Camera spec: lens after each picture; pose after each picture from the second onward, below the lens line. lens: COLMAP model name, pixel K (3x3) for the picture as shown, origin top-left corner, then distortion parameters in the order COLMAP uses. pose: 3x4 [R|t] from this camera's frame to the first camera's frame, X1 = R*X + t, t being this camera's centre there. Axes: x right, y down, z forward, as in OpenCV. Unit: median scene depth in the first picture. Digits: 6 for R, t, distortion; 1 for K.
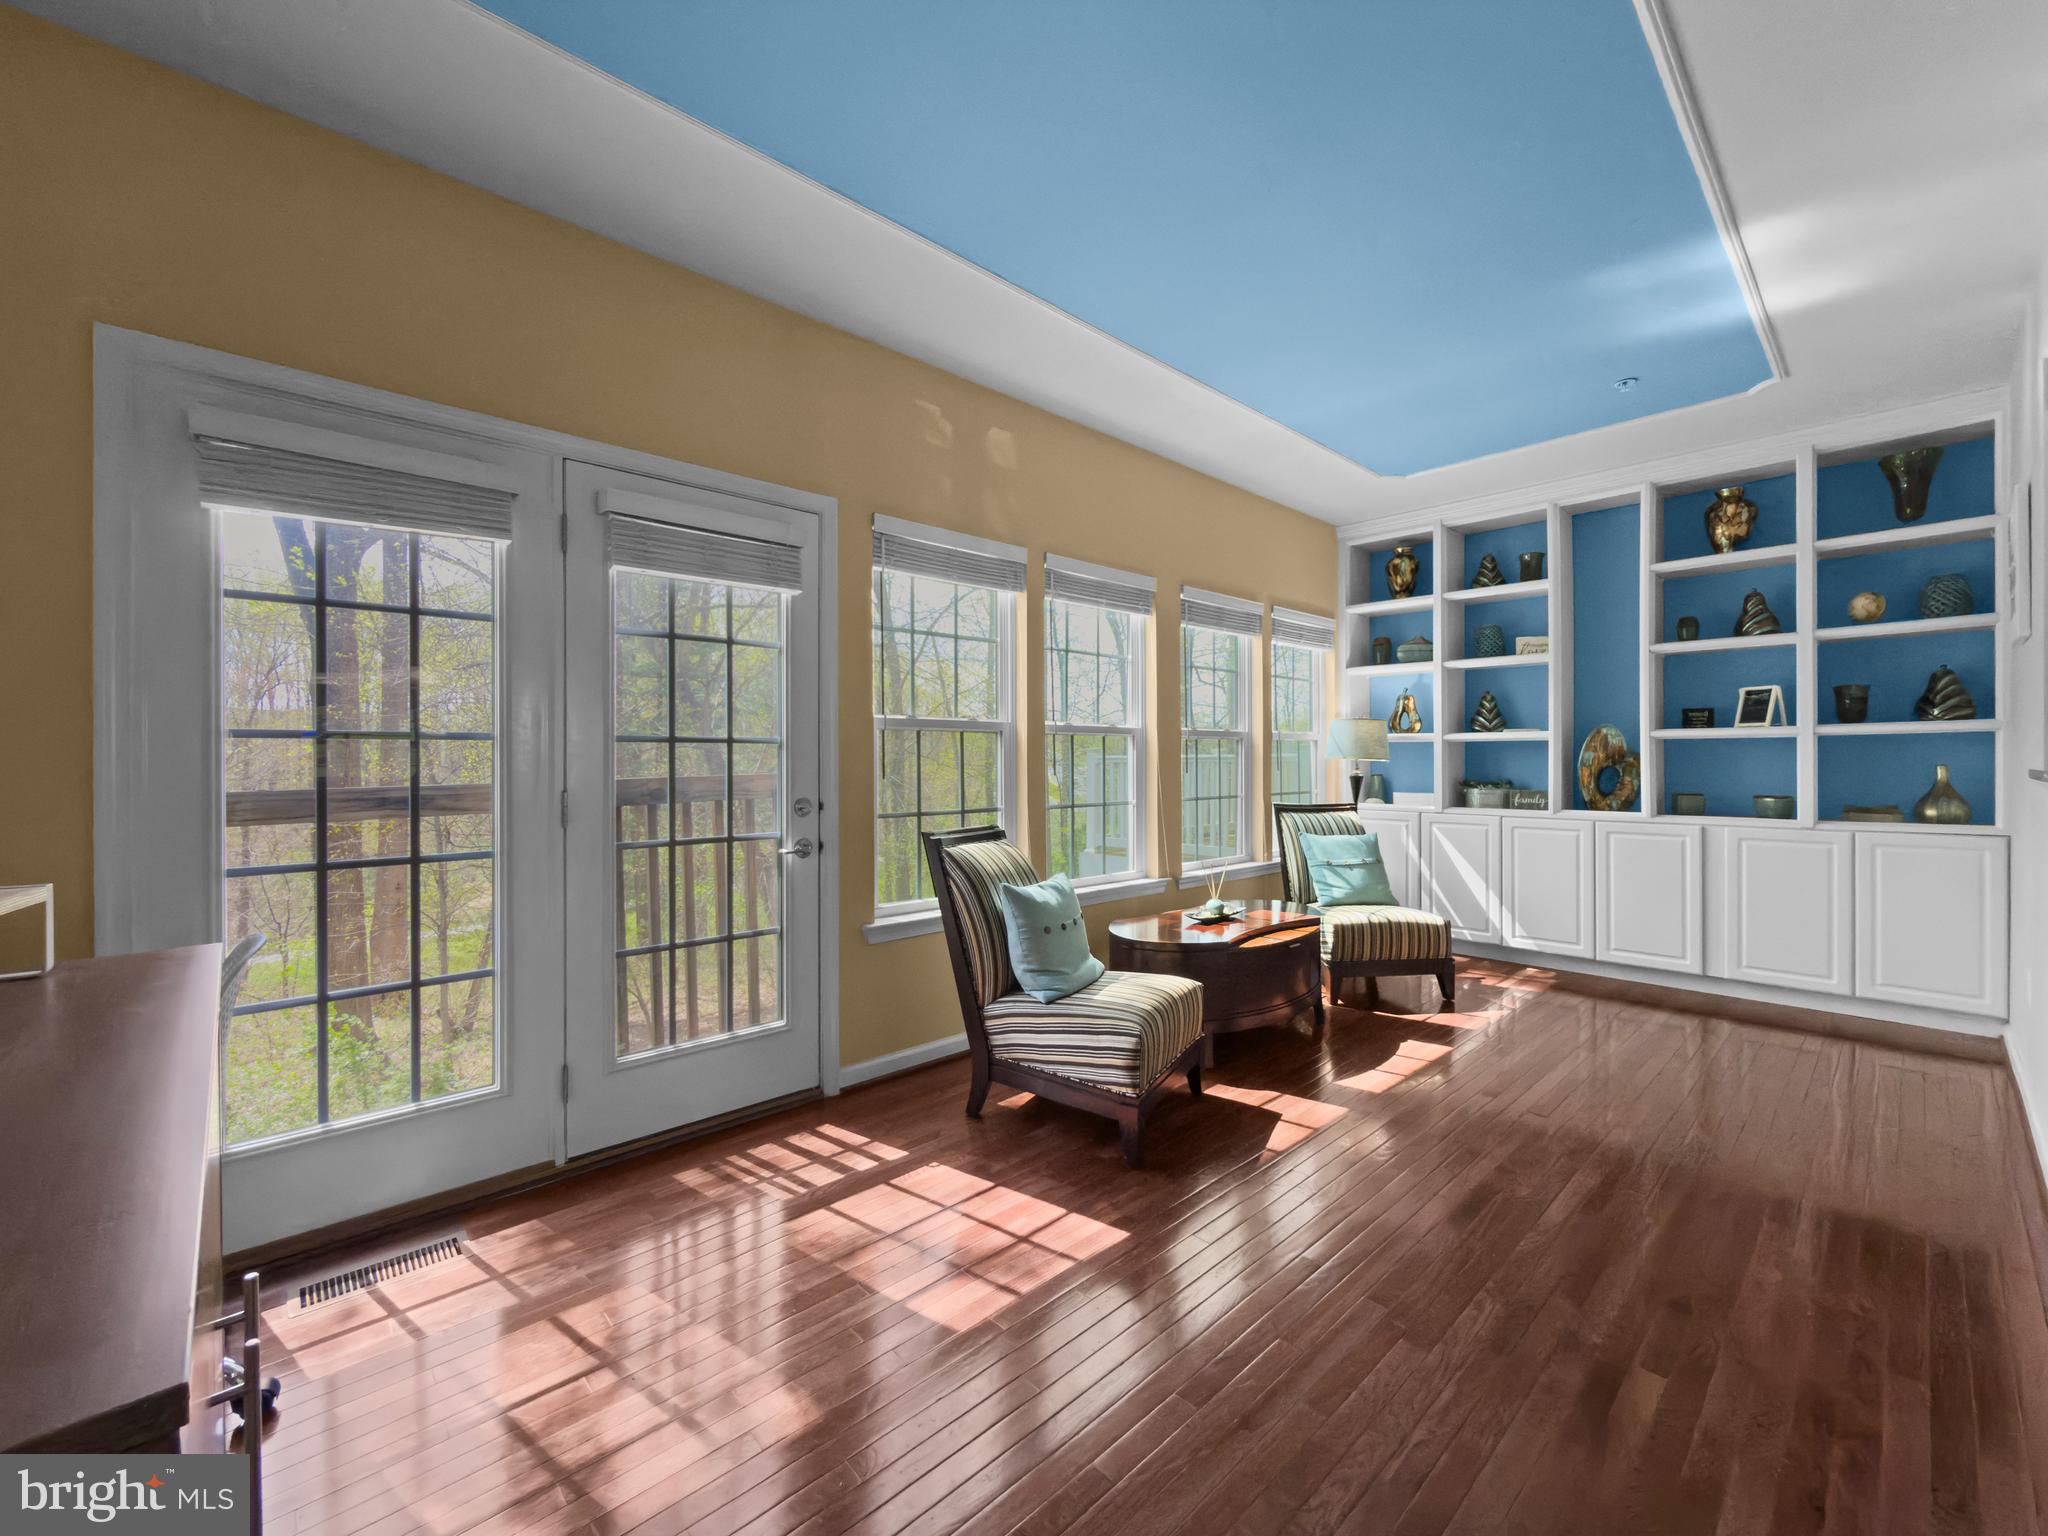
lens RADIAL K [[841.7, 0, 1028.9], [0, 841.7, 780.9], [0, 0, 1]] dist [-0.000973, -0.000053]
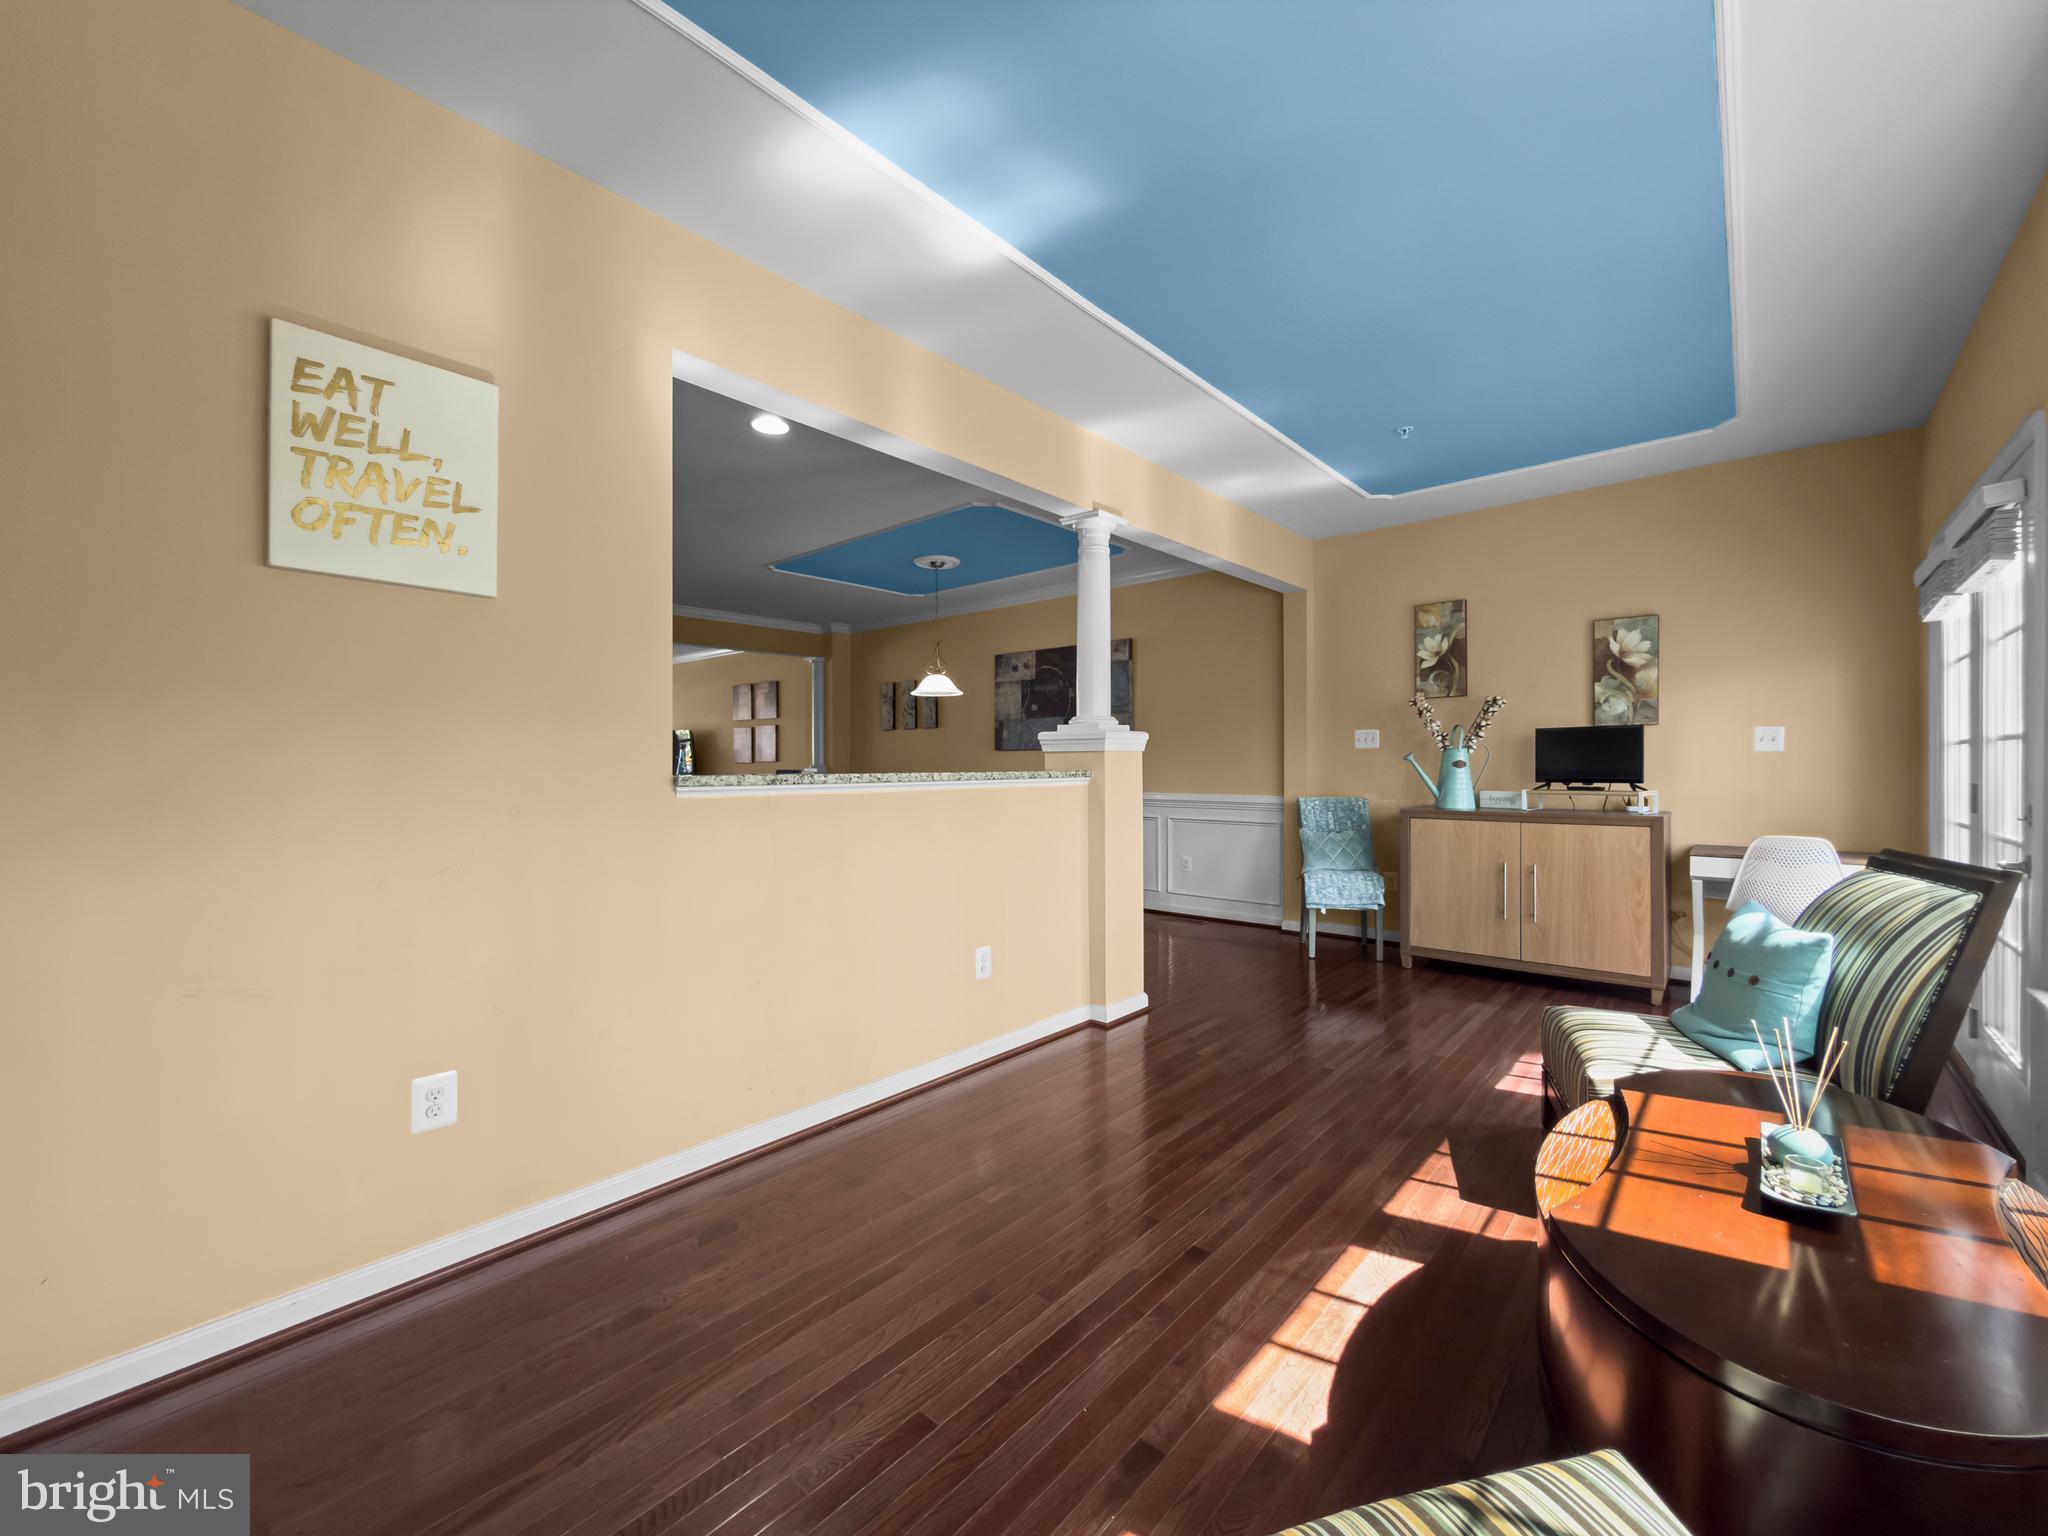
lens RADIAL K [[823.3, 0, 1025.9], [0, 823.3, 767.1], [0, 0, 1]] dist [-0.000546, -0.000241]
pose [[-0.996335, 0.007451, -0.085206, 0.729495], [0.005262, 0.999651, 0.025882, -0.039165], [0.085370, 0.025339, -0.996027, 1.621807]]
